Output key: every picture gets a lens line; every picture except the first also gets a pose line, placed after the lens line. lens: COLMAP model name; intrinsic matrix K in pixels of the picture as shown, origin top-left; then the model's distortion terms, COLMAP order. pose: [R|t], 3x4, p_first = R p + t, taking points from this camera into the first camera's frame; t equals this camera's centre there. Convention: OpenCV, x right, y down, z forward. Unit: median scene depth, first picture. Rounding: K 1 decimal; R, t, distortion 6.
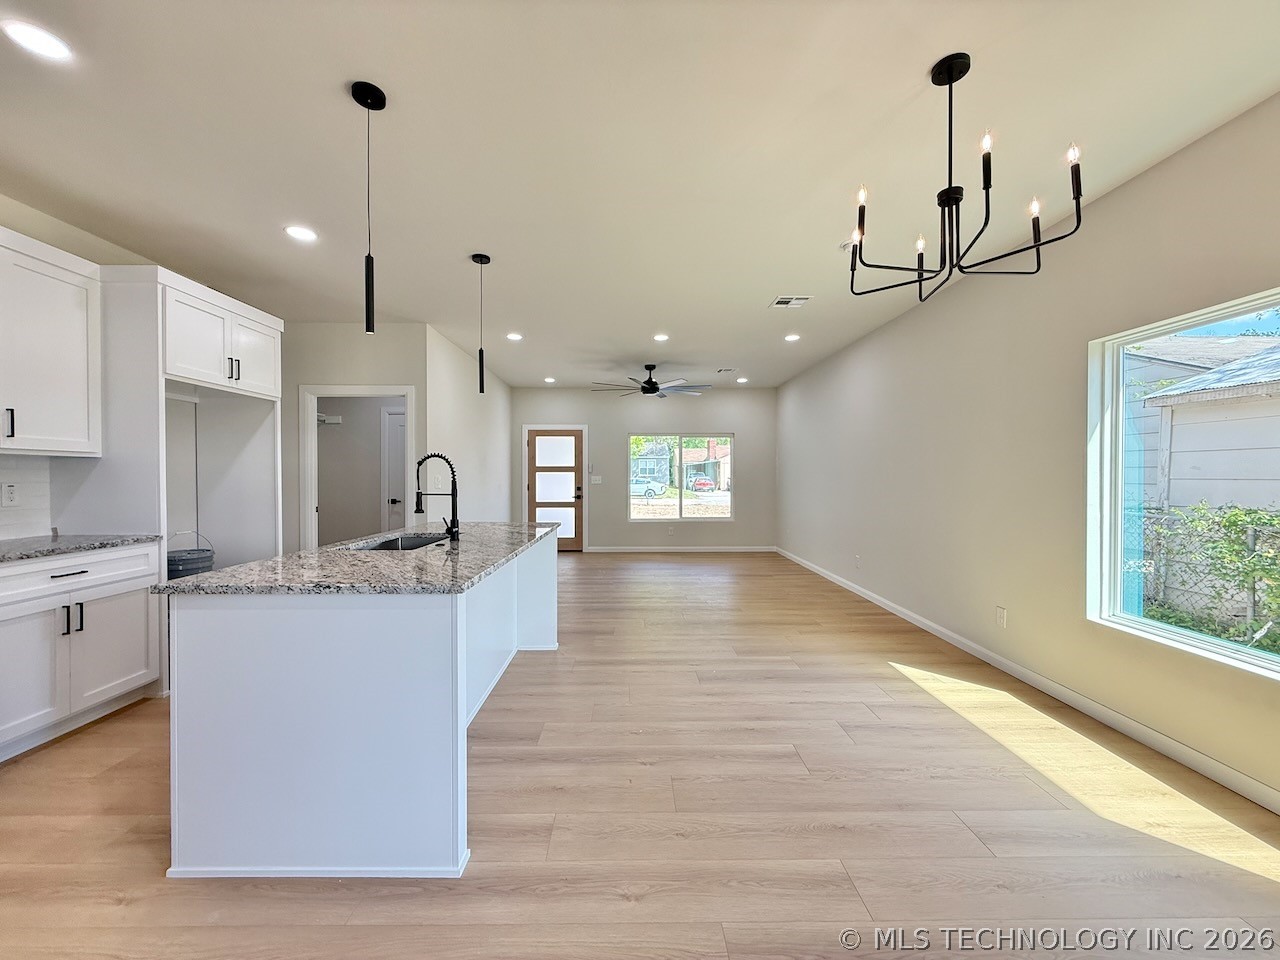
lens RADIAL K [[508.6, 0, 637.3], [0, 508.6, 481.3], [0, 0, 1]] dist [0.000636, -0.000651]
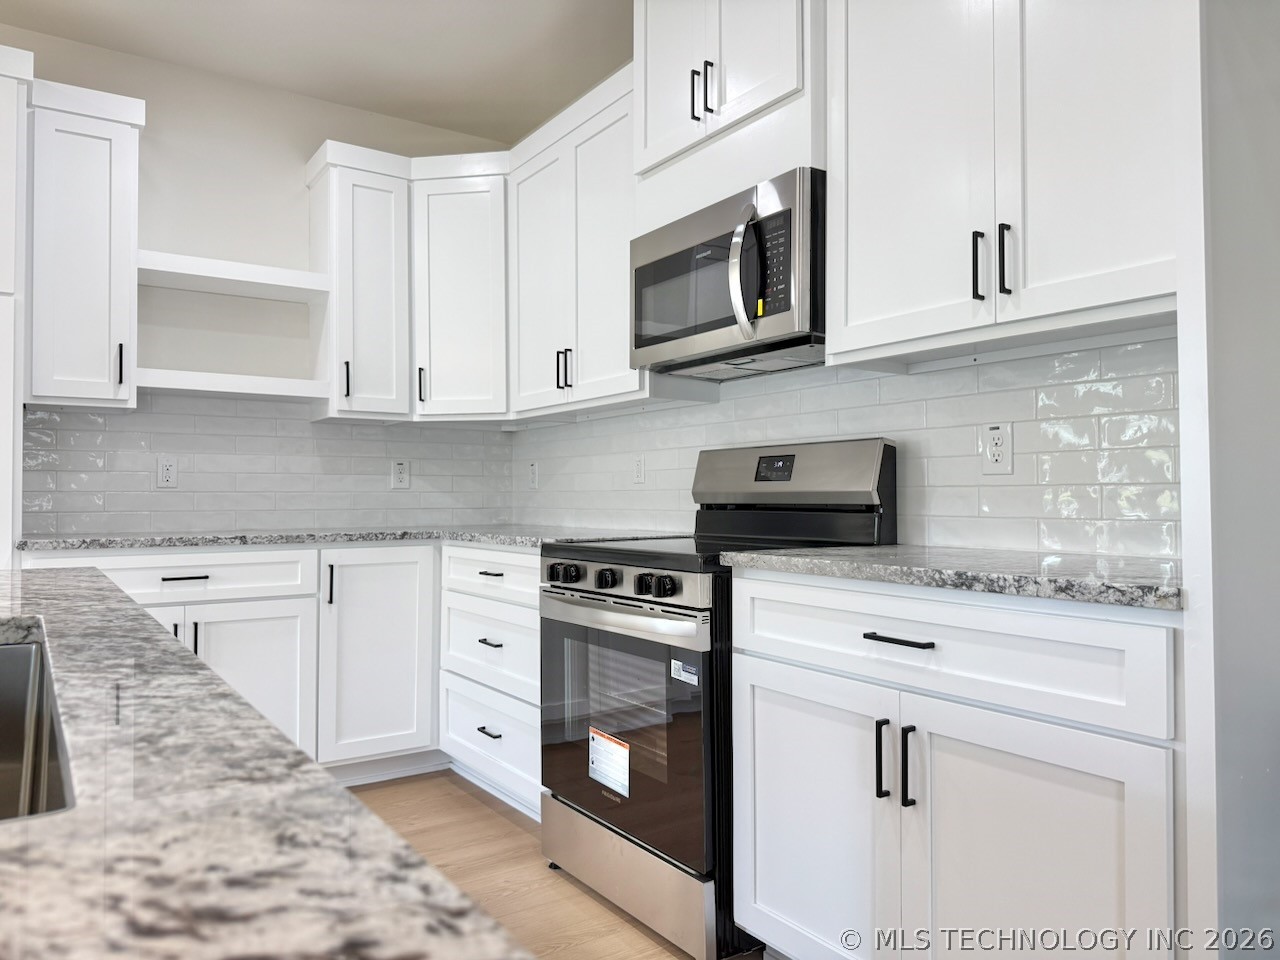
lens RADIAL K [[904.7, 0, 640.7], [0, 904.7, 480.5], [0, 0, 1]] dist [0.070623, -0.082173]
pose [[-0.835369, -0.003757, -0.549677, -0.496055], [-0.000555, 0.999982, -0.005991, 0.058368], [0.549690, -0.004700, -0.835356, 1.244004]]
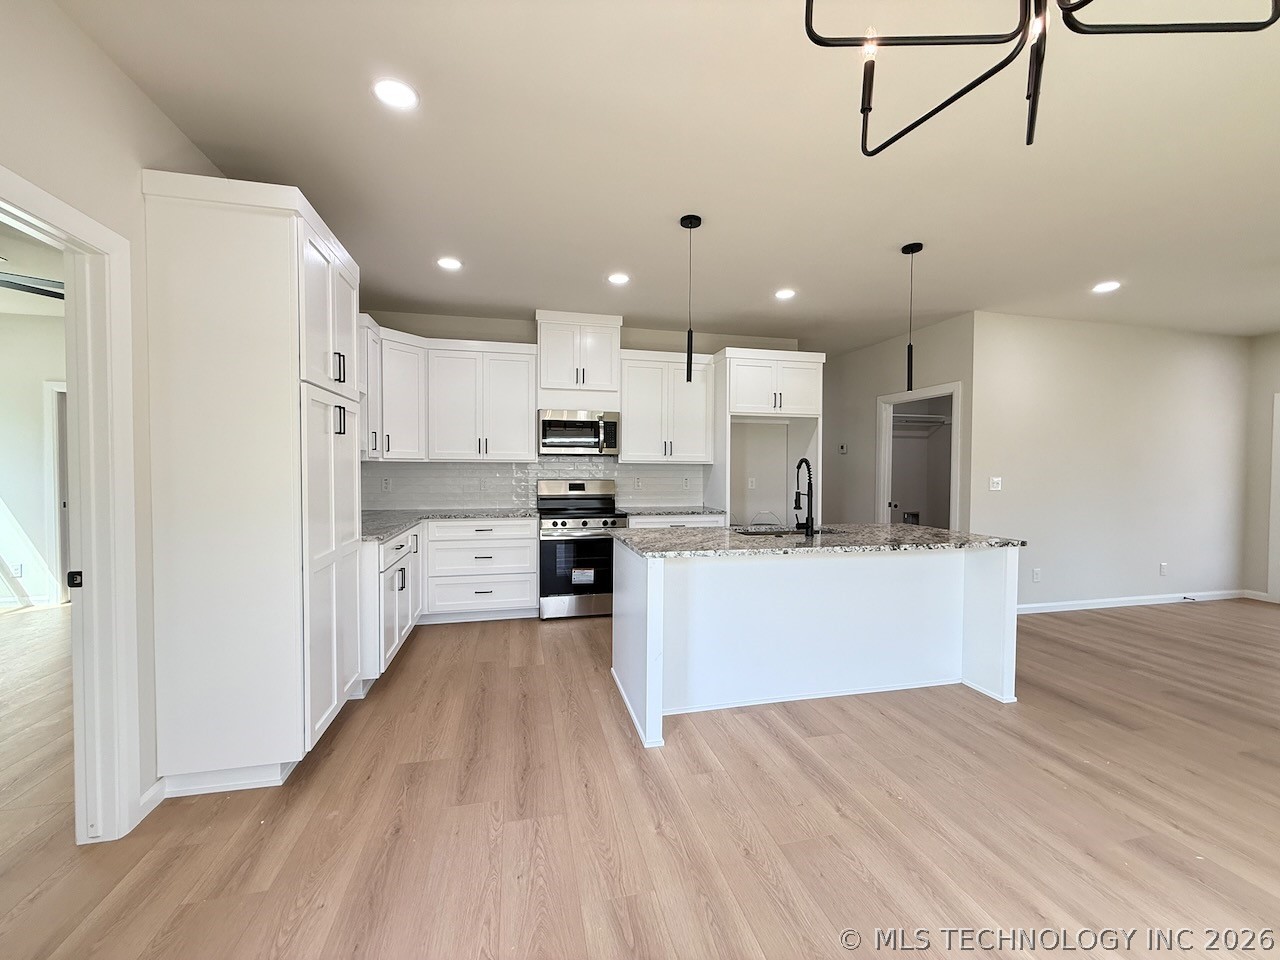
lens RADIAL K [[509.9, 0, 639.5], [0, 509.9, 481.3], [0, 0, 1]] dist [0.000434, -0.000096]
pose [[0.217853, 0.024935, -0.975663, 0.626657], [-0.016617, 0.999623, 0.021837, -0.021901], [0.975840, 0.011456, 0.218186, 0.370074]]
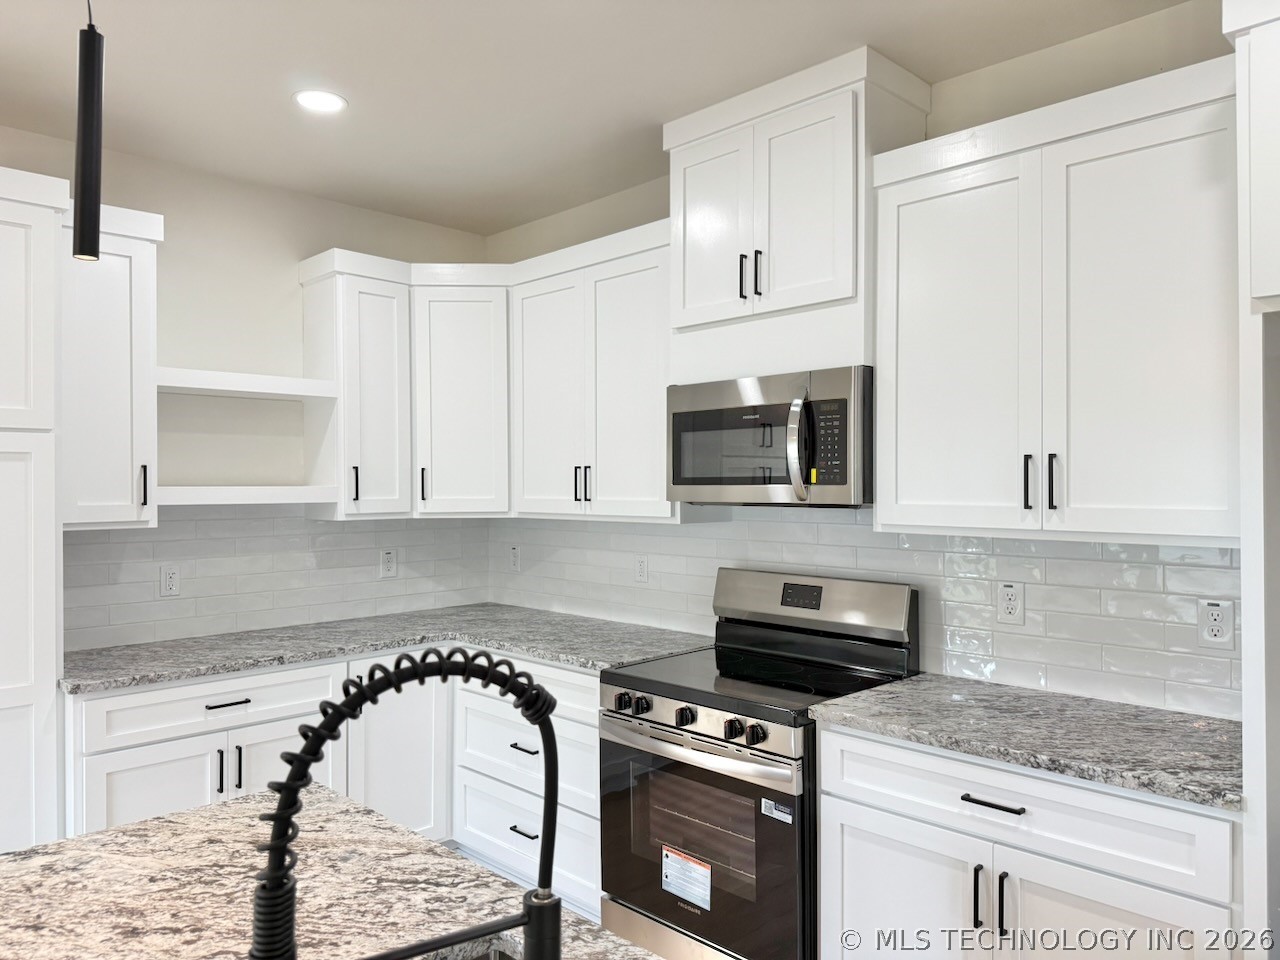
lens RADIAL K [[904.7, 0, 640.7], [0, 904.7, 480.5], [0, 0, 1]] dist [0.070623, -0.082173]
pose [[-0.720555, 0.005321, -0.693377, -0.247820], [-0.002579, 0.999943, 0.010355, -0.106652], [0.693393, 0.009250, -0.720501, 1.178544]]
